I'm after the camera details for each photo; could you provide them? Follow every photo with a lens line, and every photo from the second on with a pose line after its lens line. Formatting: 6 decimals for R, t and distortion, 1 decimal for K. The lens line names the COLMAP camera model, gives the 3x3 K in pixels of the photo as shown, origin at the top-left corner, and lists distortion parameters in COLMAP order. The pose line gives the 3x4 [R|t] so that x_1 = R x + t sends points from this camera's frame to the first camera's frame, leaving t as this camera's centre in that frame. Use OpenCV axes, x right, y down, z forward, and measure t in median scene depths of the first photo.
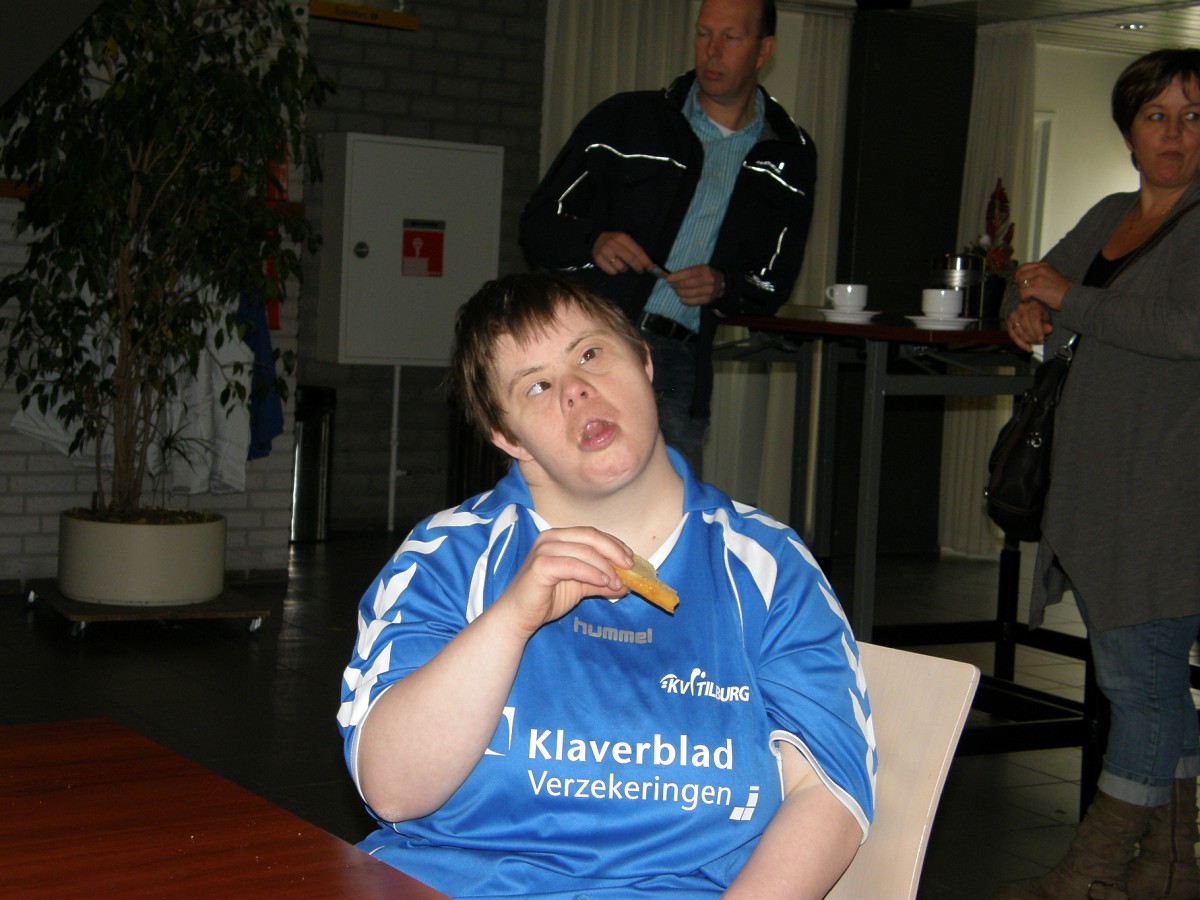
lens RADIAL K [[2240.4, 0, 600.0], [0, 2240.4, 450.0], [0, 0, 1]] dist [0.316925, 0.024255]
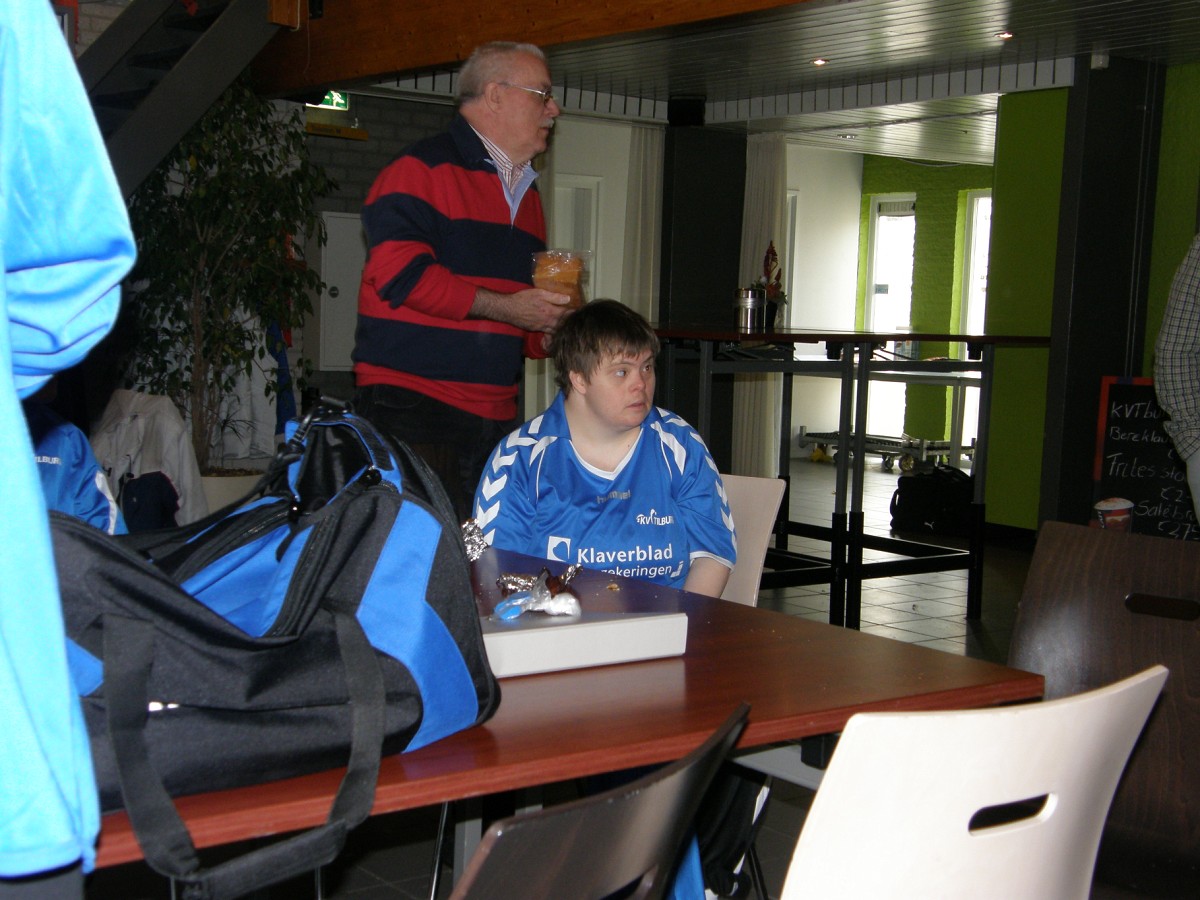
lens RADIAL K [[1736.0, 0, 600.0], [0, 1736.0, 450.0], [0, 0, 1]] dist [0.190008, -0.038462]
pose [[0.996296, -0.025661, 0.082075, -0.040547], [0.025323, 0.999666, 0.005163, 0.015099], [-0.082180, -0.003065, 0.996613, -0.176864]]
